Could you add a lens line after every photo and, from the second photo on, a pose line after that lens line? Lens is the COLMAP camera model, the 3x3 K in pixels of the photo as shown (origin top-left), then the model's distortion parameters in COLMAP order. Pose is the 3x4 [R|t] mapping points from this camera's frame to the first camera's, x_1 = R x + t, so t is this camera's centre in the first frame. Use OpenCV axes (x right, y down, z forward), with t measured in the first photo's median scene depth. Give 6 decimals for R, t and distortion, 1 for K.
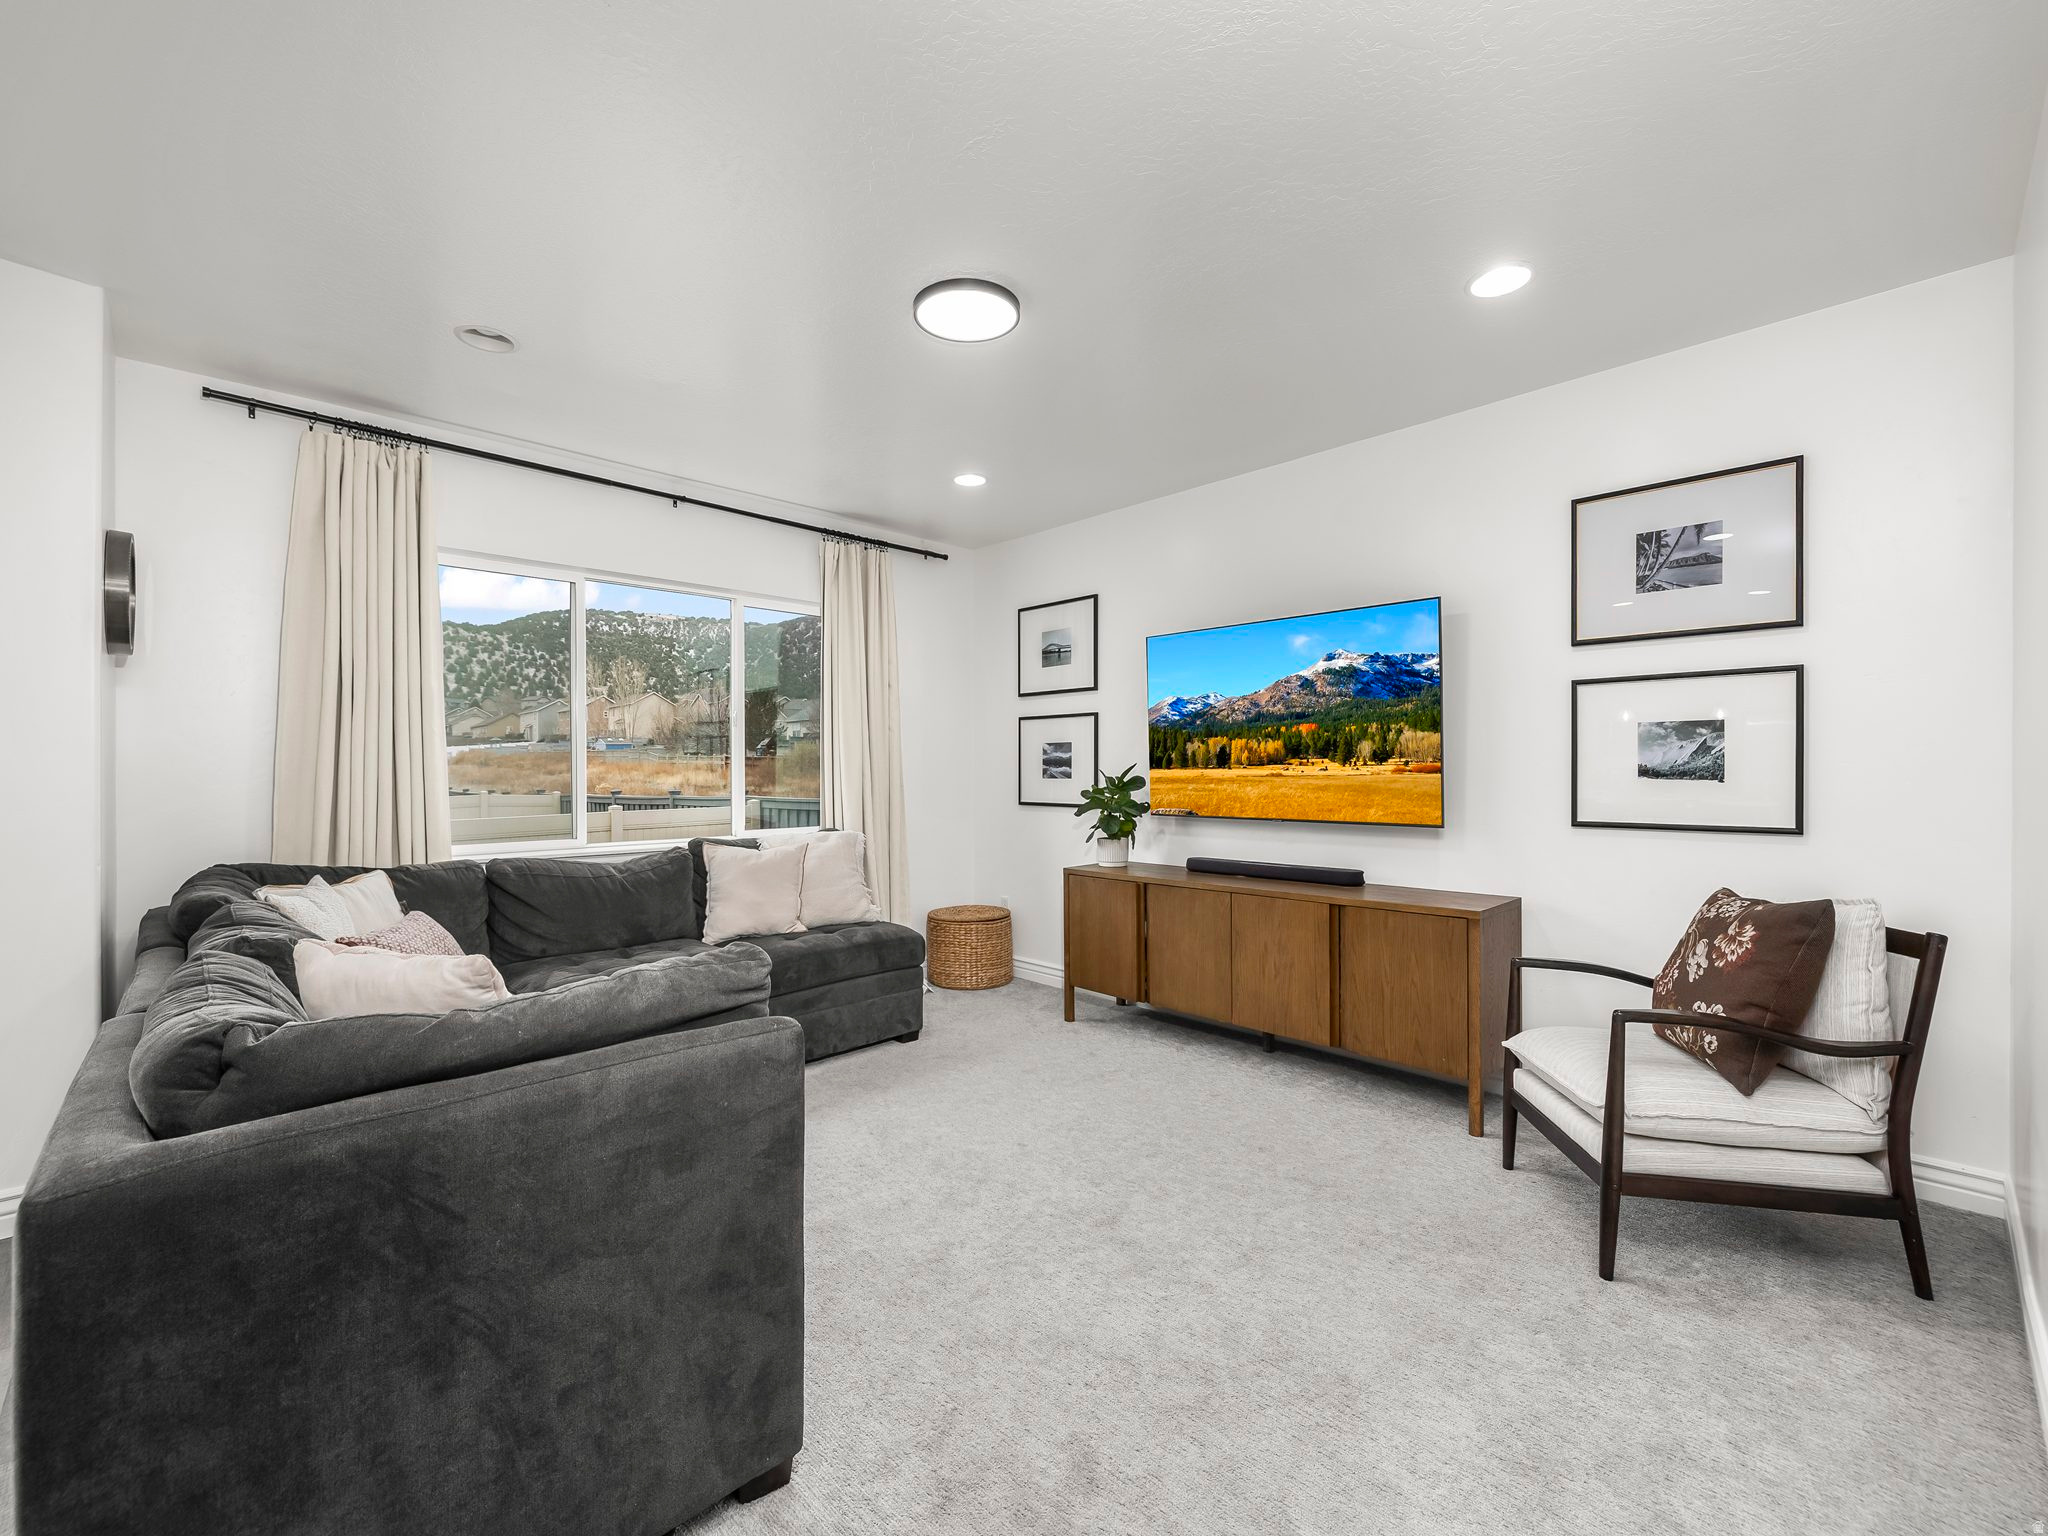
lens RADIAL K [[862.8, 0, 996.9], [0, 862.8, 771.0], [0, 0, 1]] dist [-0.009334, 0.000263]
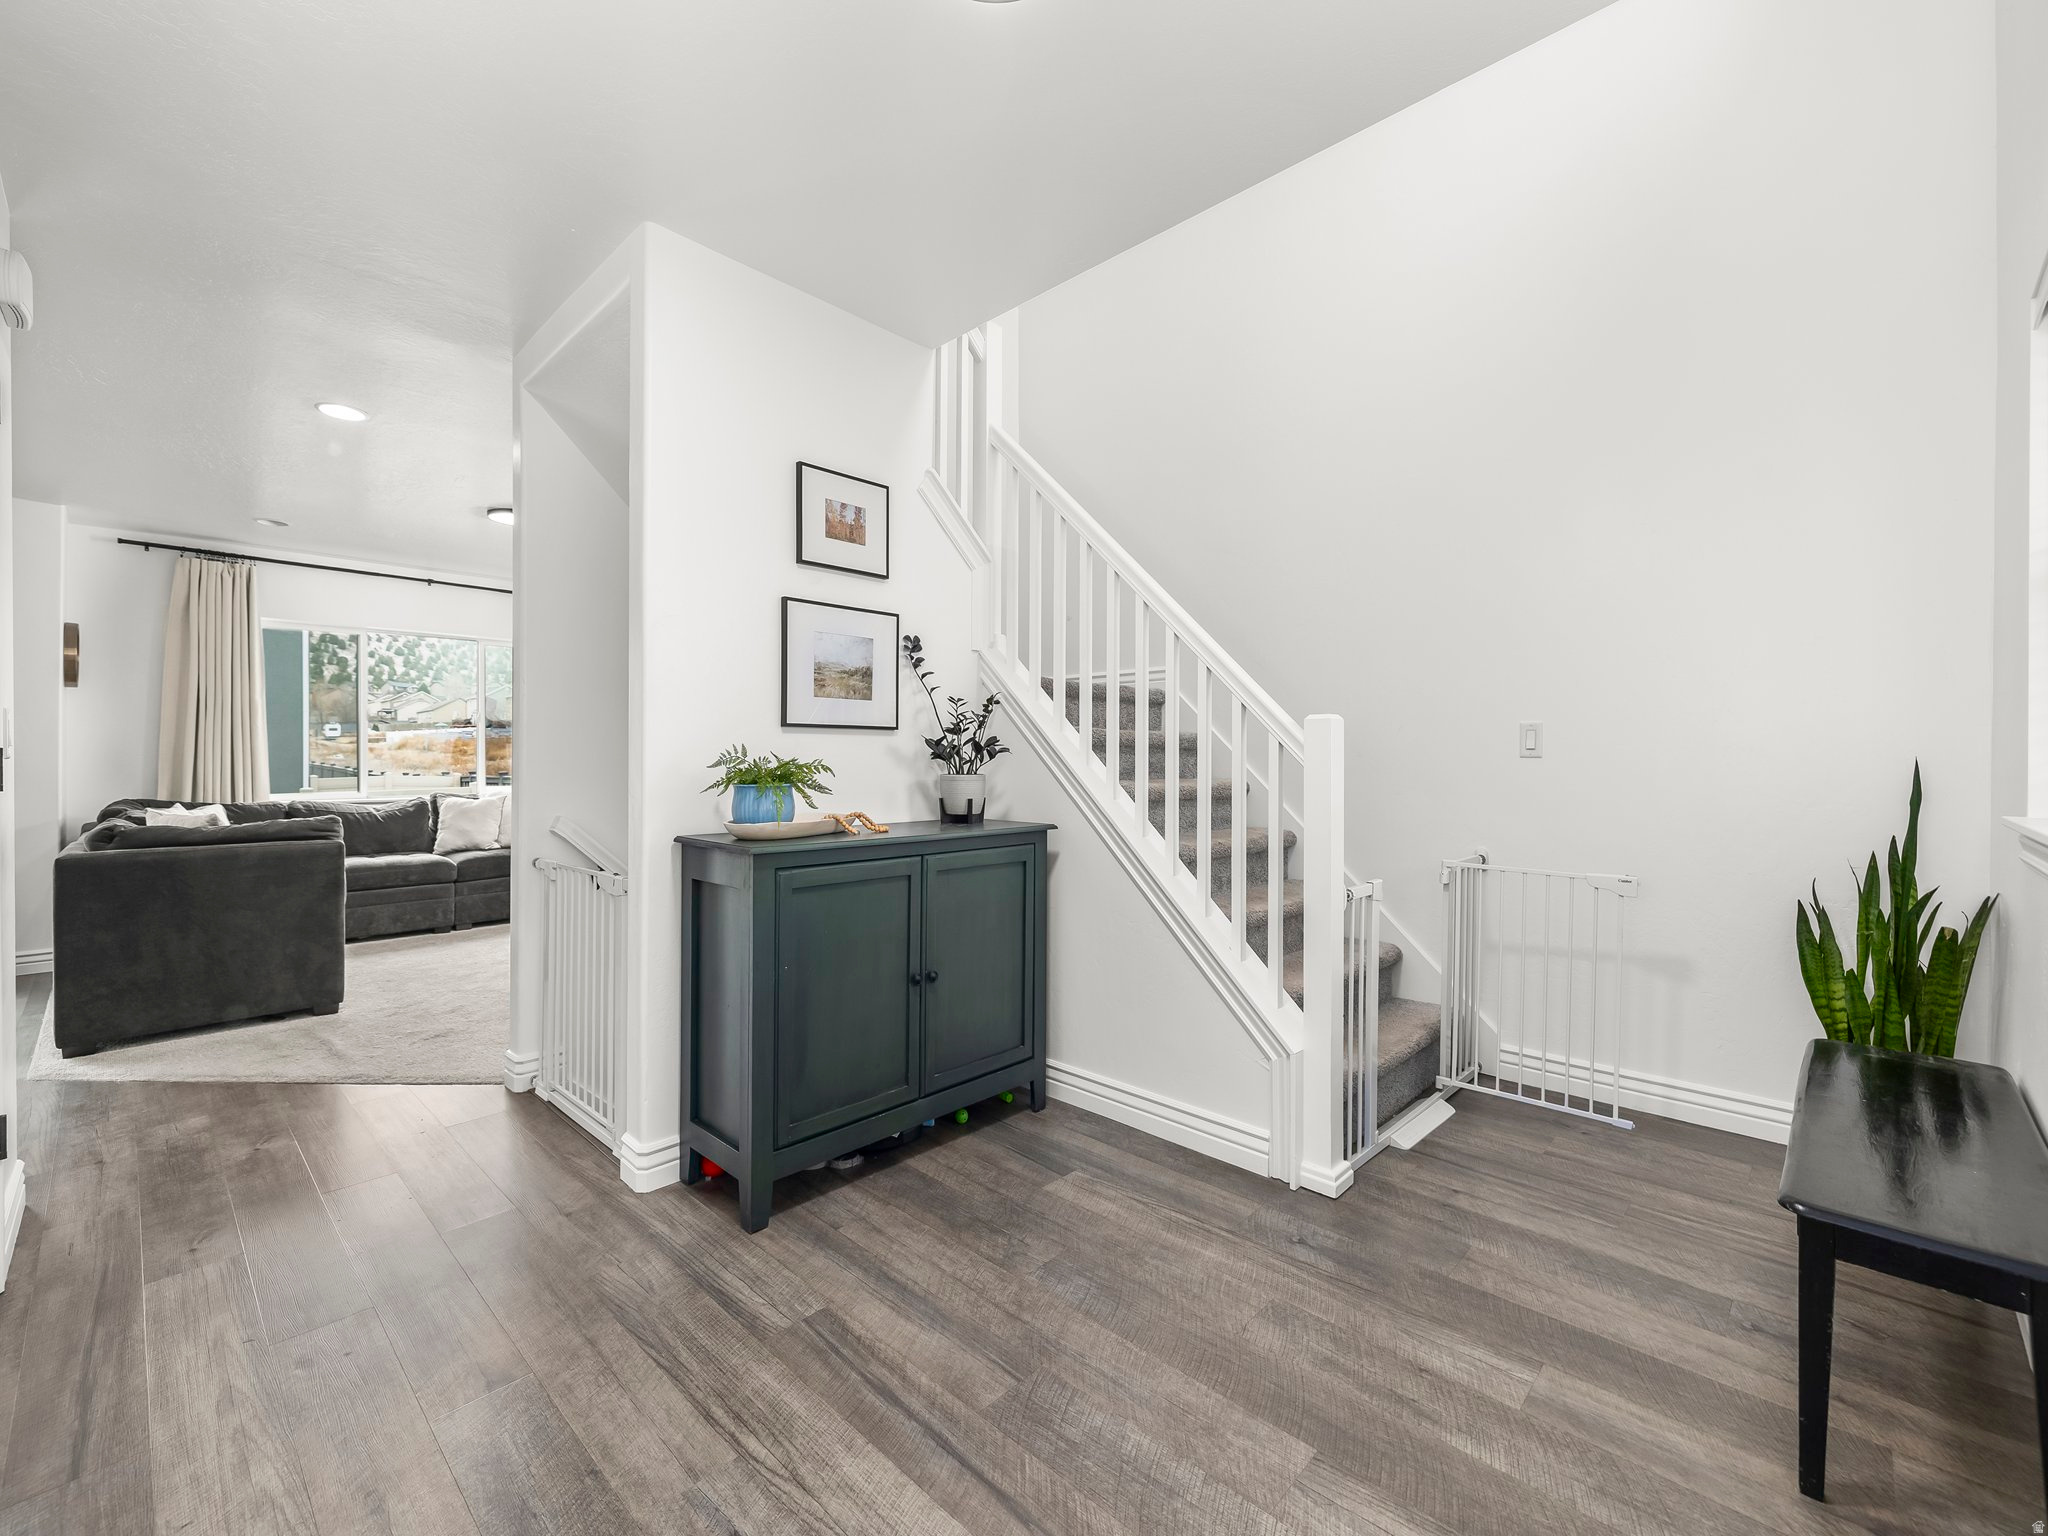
lens RADIAL K [[863.4, 0, 1029.7], [0, 863.4, 759.1], [0, 0, 1]] dist [-0.017889, -0.000289]
pose [[0.997802, 0.004848, 0.066083, 0.789298], [-0.004802, 0.999988, -0.000852, 0.013659], [-0.066087, 0.000533, 0.997814, -0.815873]]
